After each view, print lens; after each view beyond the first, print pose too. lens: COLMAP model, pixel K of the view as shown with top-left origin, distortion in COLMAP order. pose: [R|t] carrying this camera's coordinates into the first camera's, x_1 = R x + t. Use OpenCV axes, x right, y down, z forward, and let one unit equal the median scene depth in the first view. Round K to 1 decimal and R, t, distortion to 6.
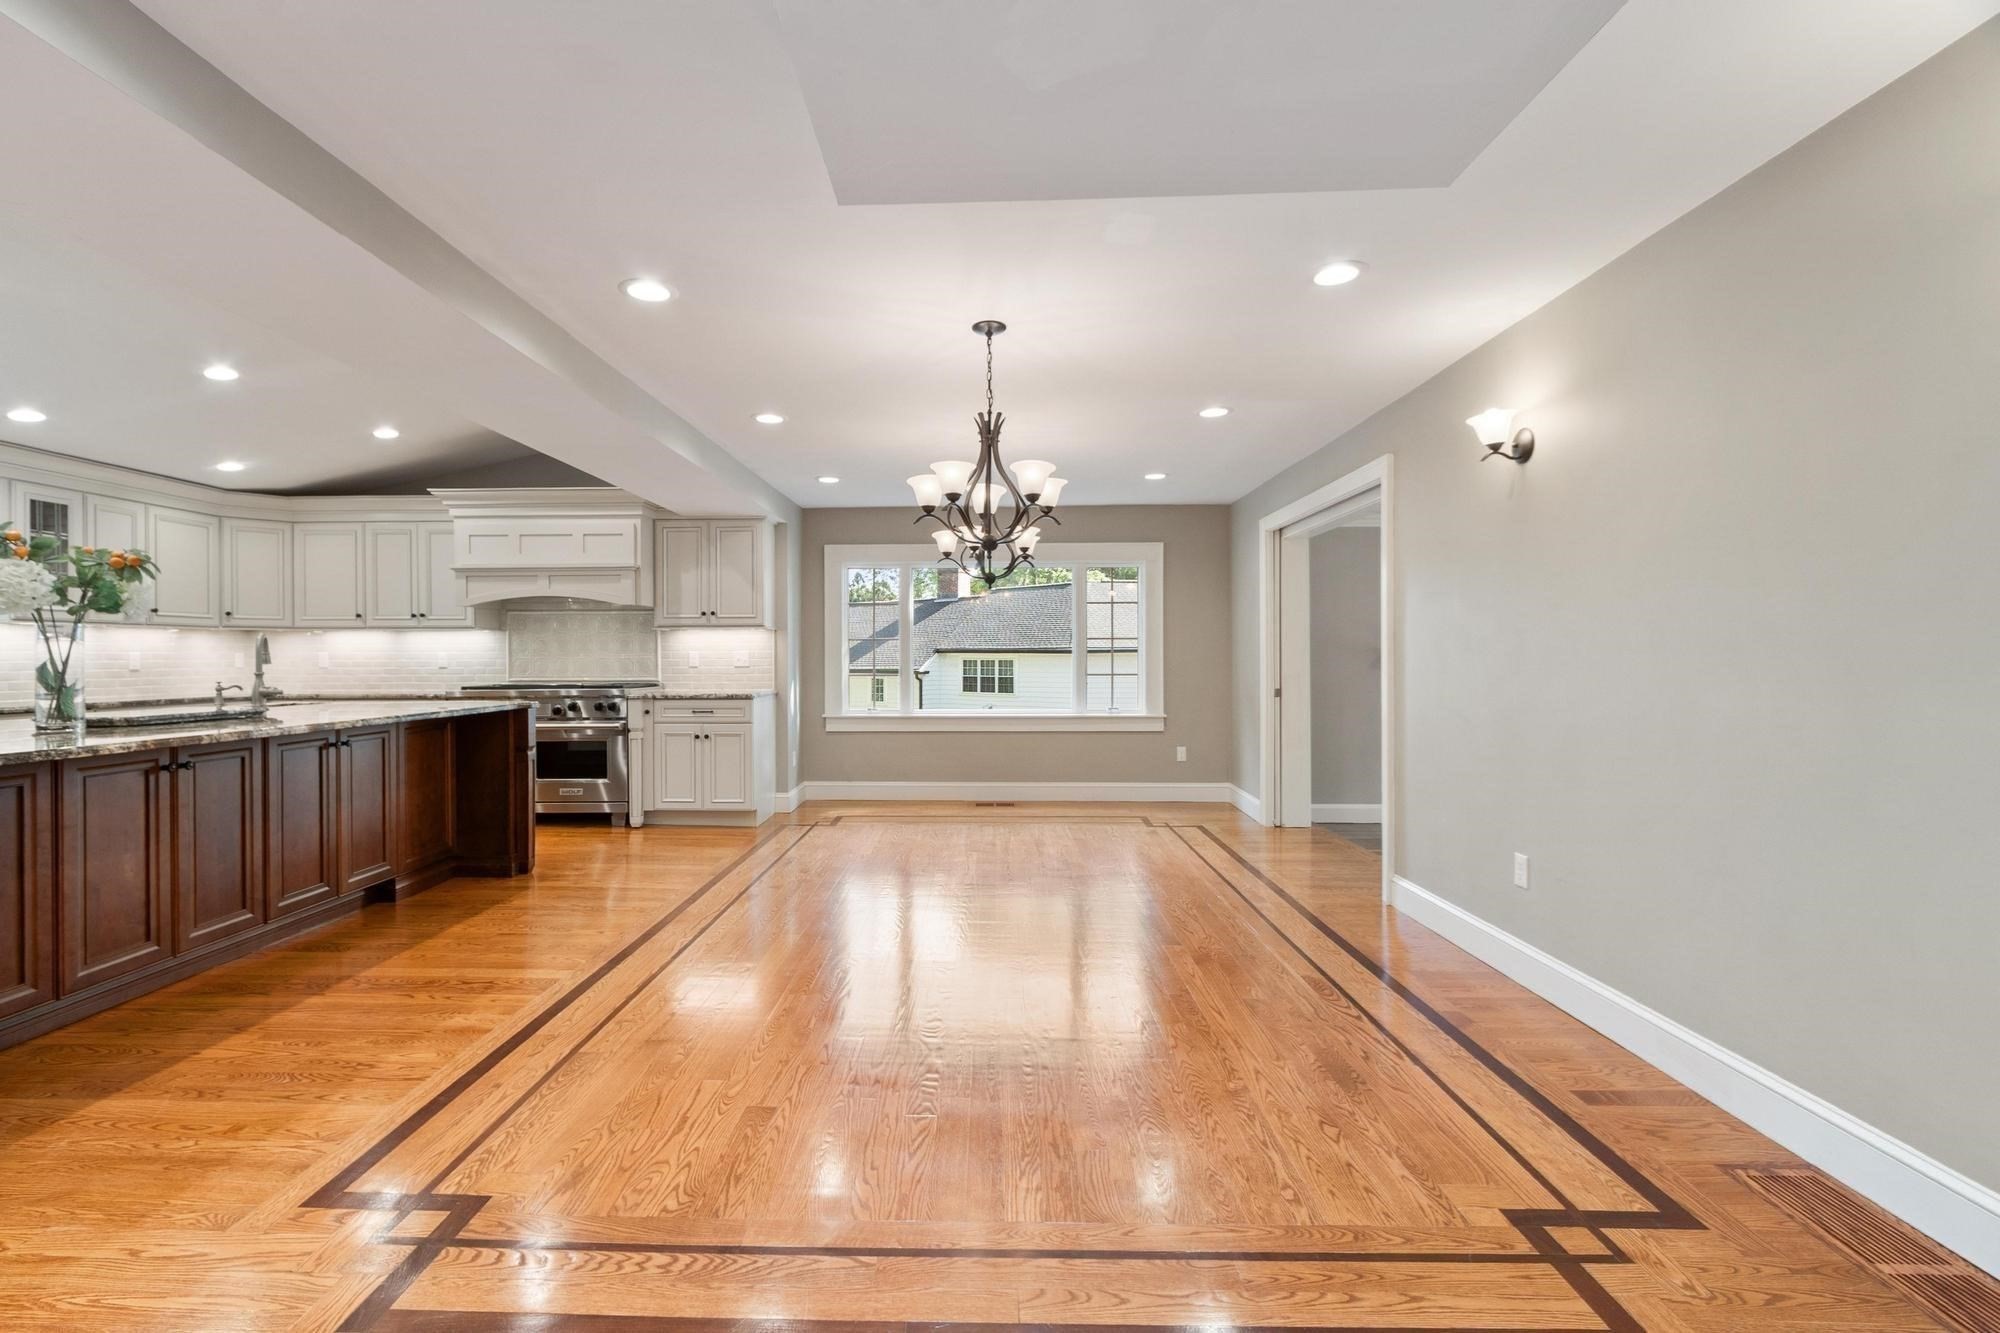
lens RADIAL K [[886.2, 0, 963.8], [0, 886.2, 658.9], [0, 0, 1]] dist [0.005273, -0.001988]
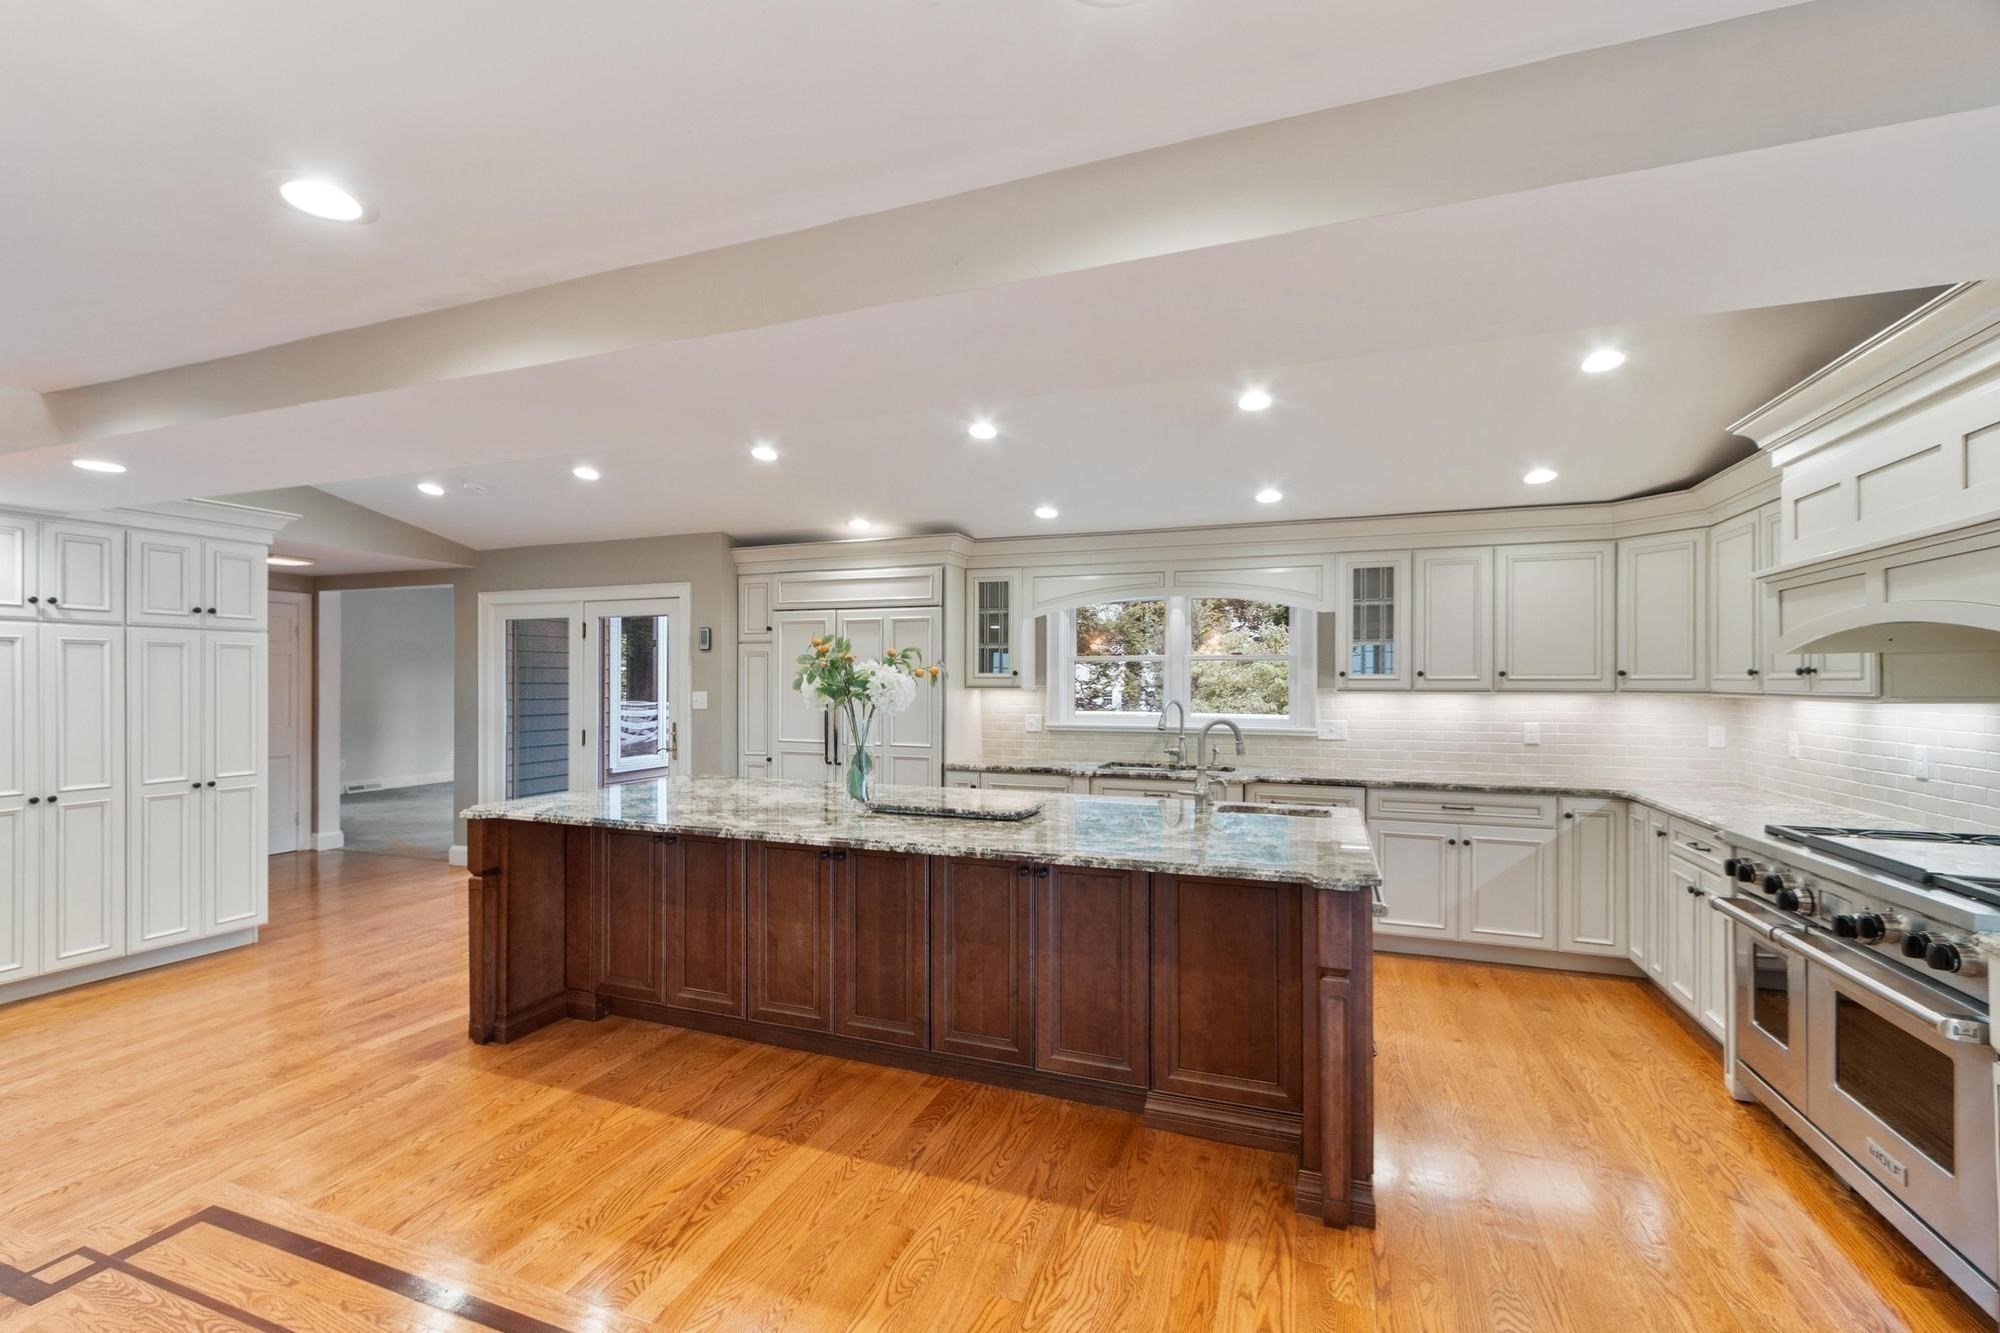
lens RADIAL K [[886.2, 0, 966.8], [0, 886.2, 681.4], [0, 0, 1]] dist [0.005273, -0.001988]
pose [[-0.340483, 0.002562, -0.940247, 0.034427], [-0.002833, 0.999989, 0.003750, -0.059331], [0.940247, 0.003941, -0.340472, 0.987413]]
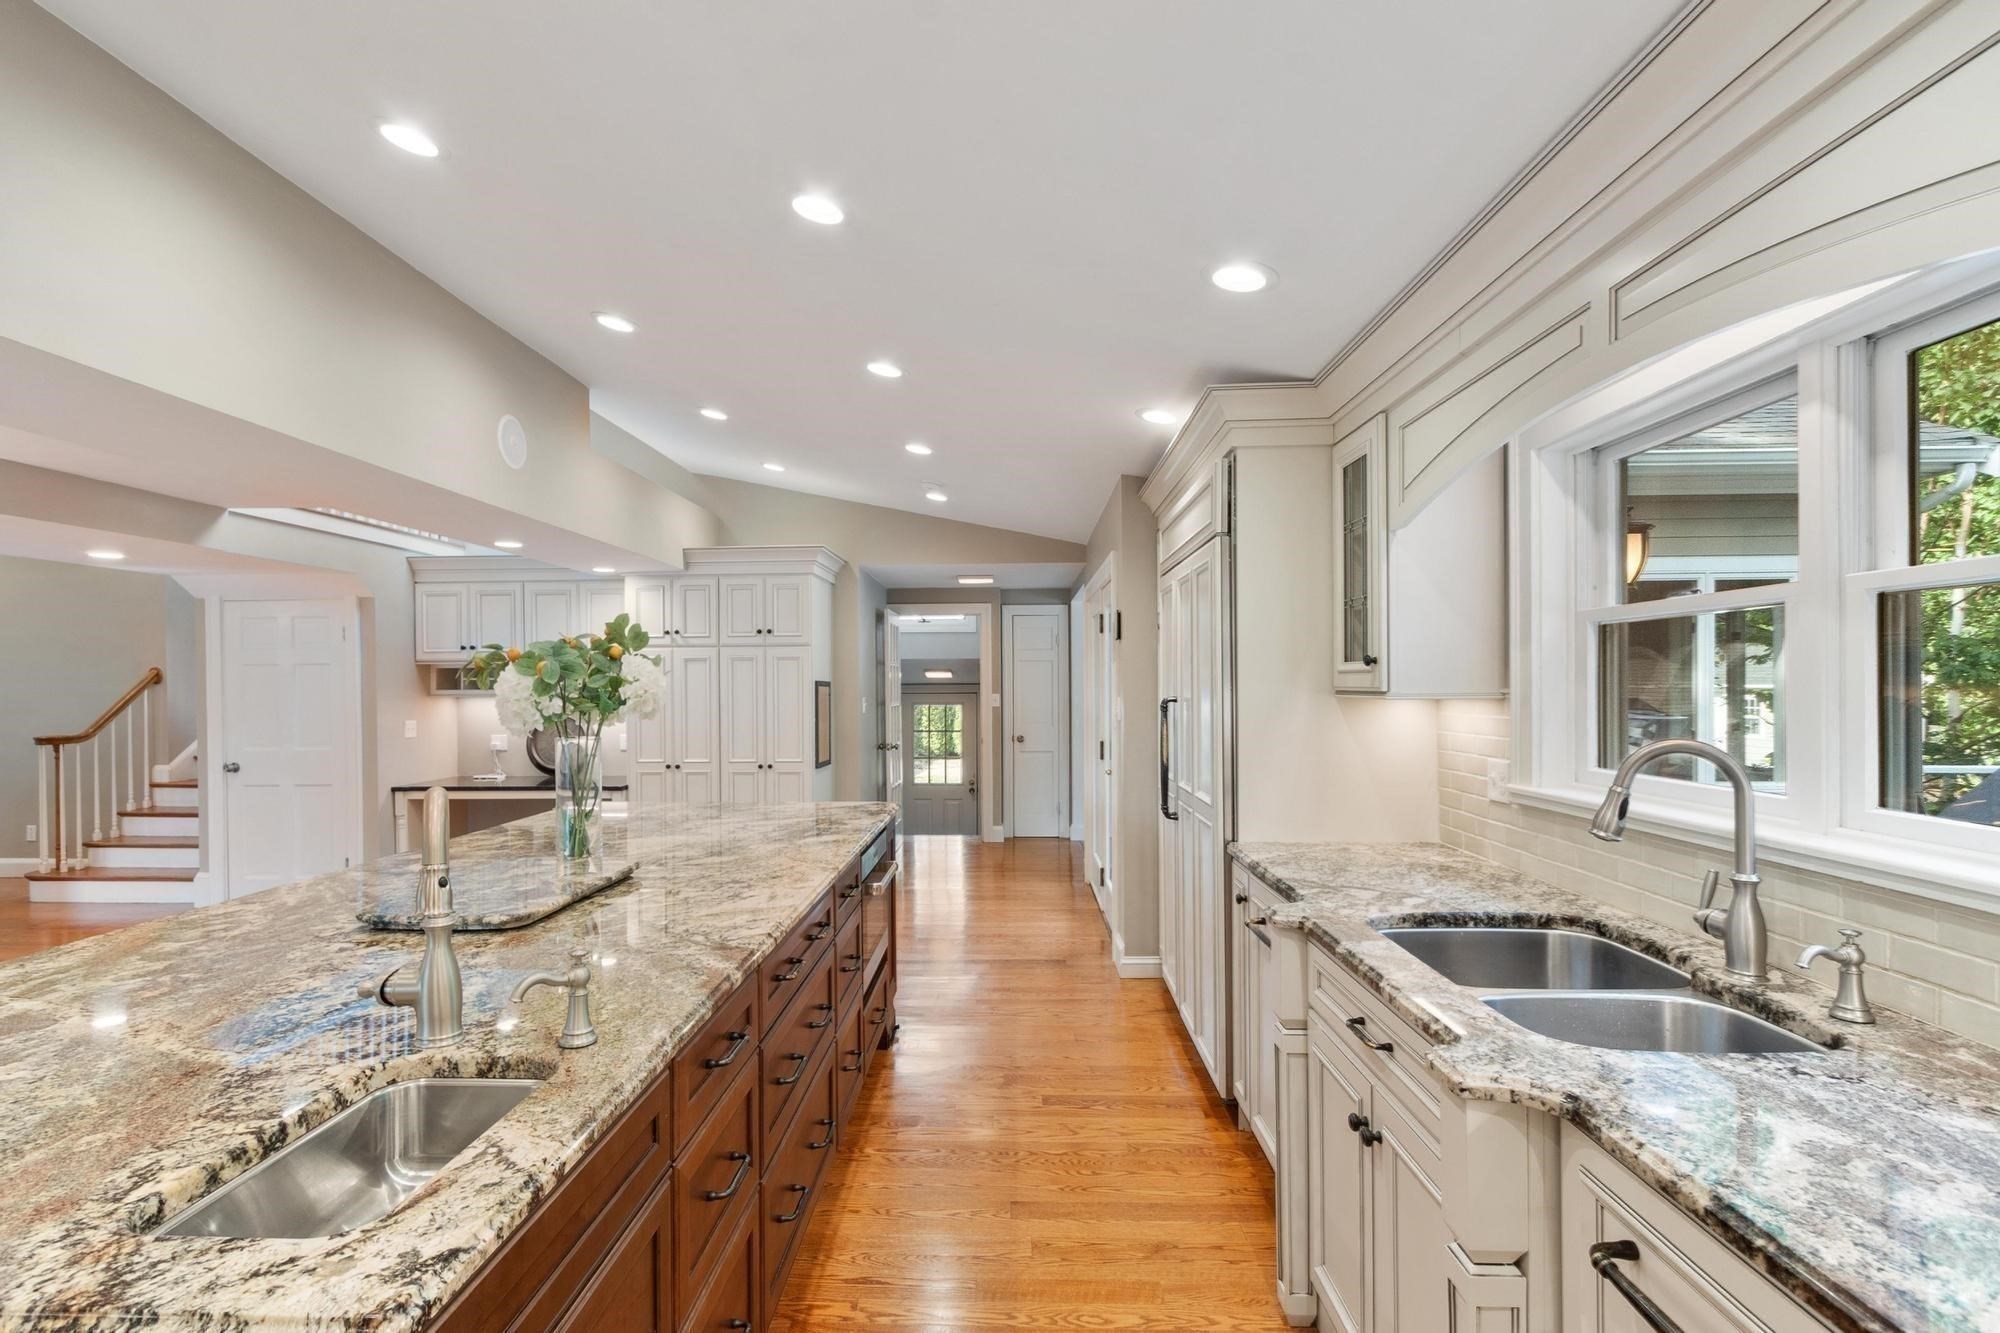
lens RADIAL K [[946.2, 0, 991.0], [0, 946.2, 685.5], [0, 0, 1]] dist [0.000216, 0.000424]
pose [[-0.999941, 0.007174, 0.008100, -0.903595], [0.007164, 0.999974, -0.001179, -0.050896], [-0.008108, -0.001120, -0.999966, 1.201442]]
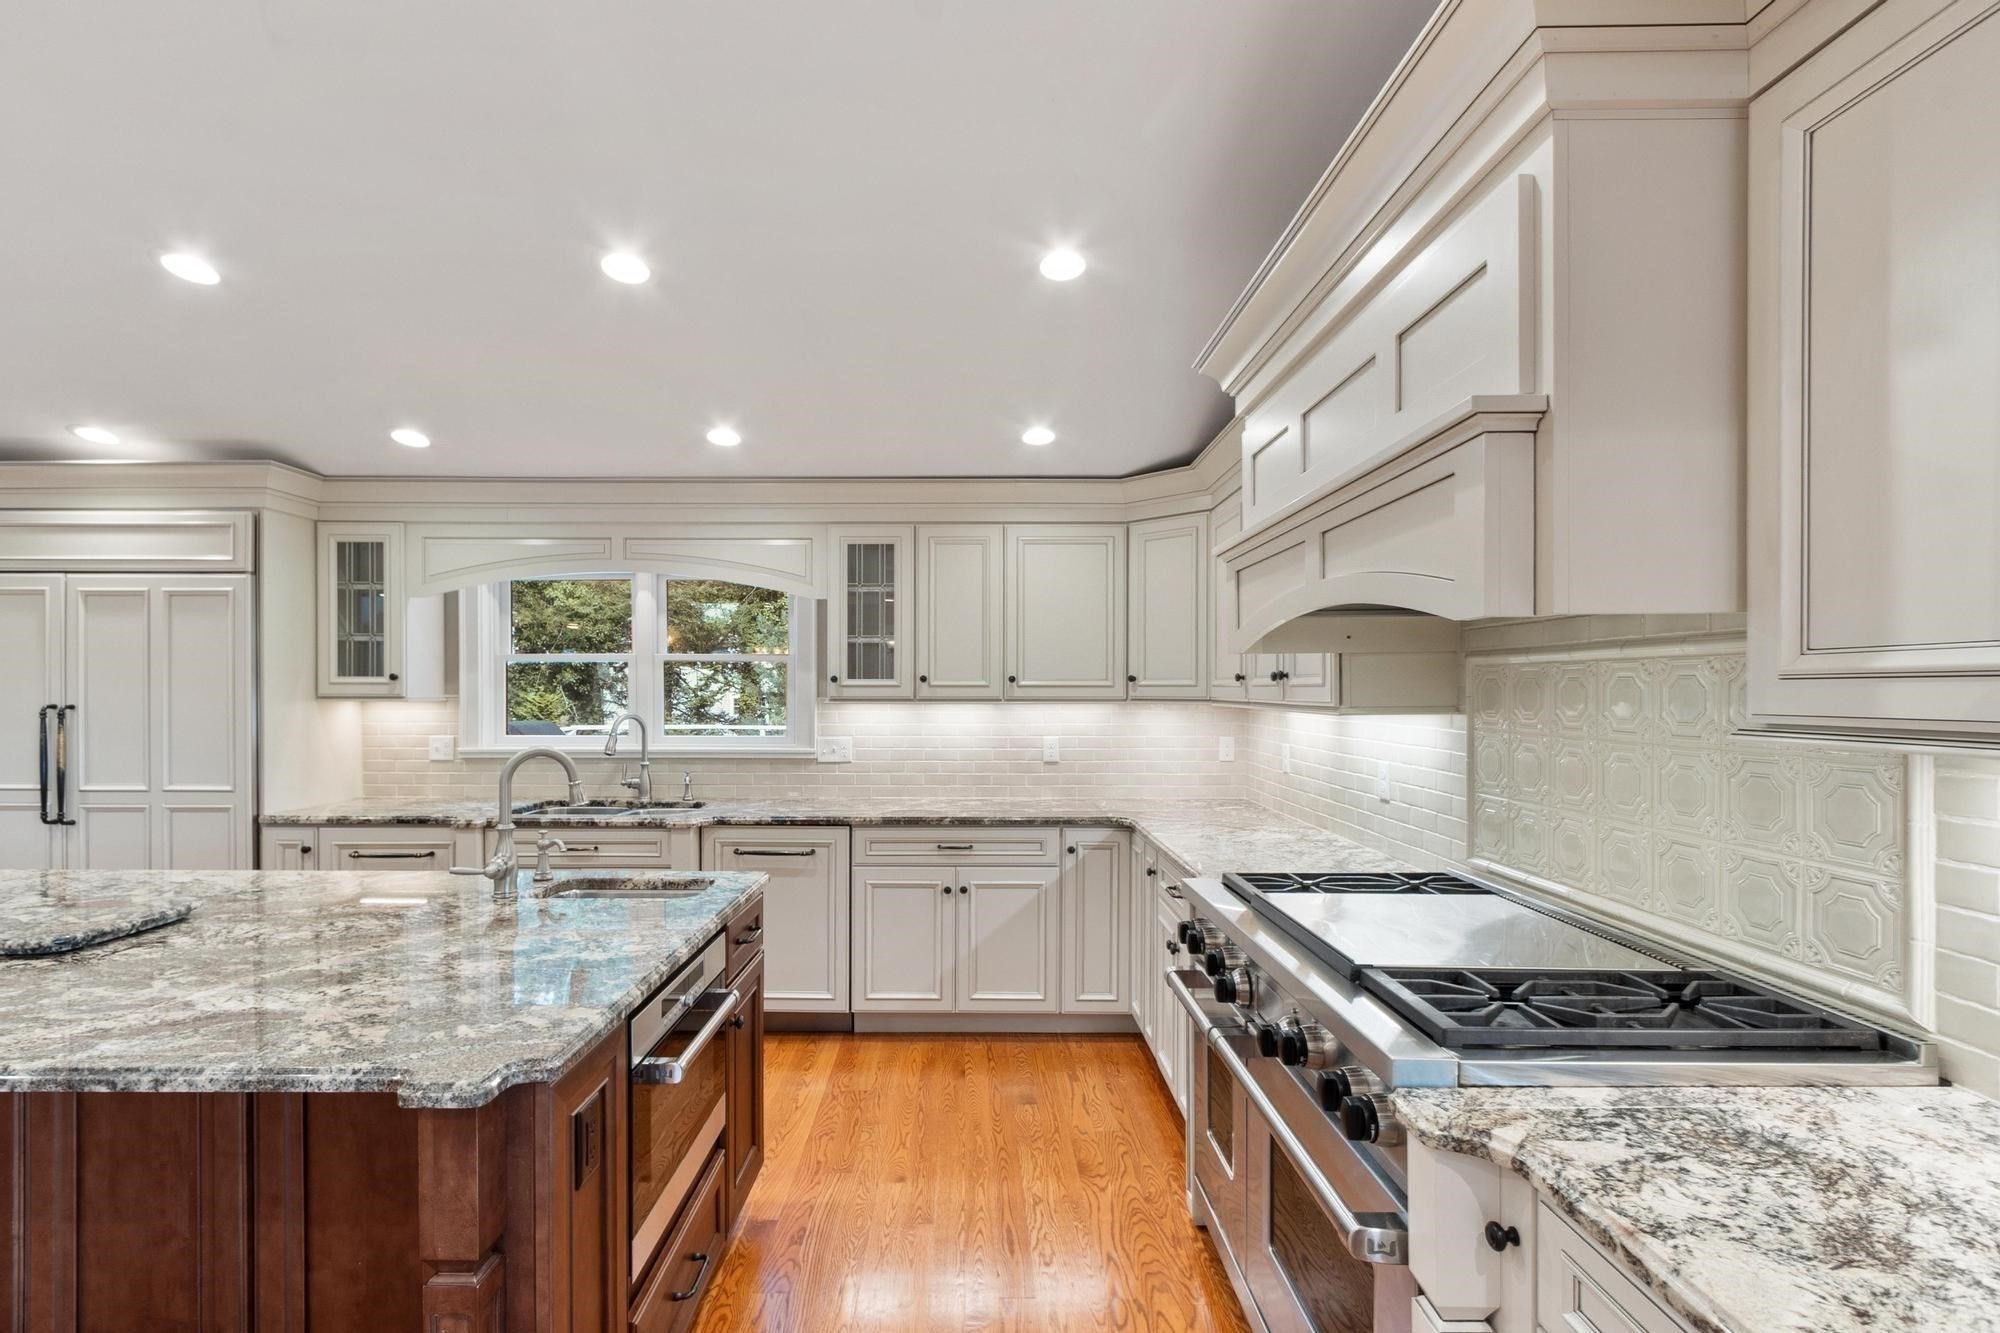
lens RADIAL K [[946.2, 0, 965.9], [0, 946.2, 698.9], [0, 0, 1]] dist [0.000216, 0.000424]
pose [[0.023124, 0.014150, -0.999632, -0.230752], [-0.002716, 0.999897, 0.014091, -0.059711], [0.999729, 0.002390, 0.023160, 1.149653]]
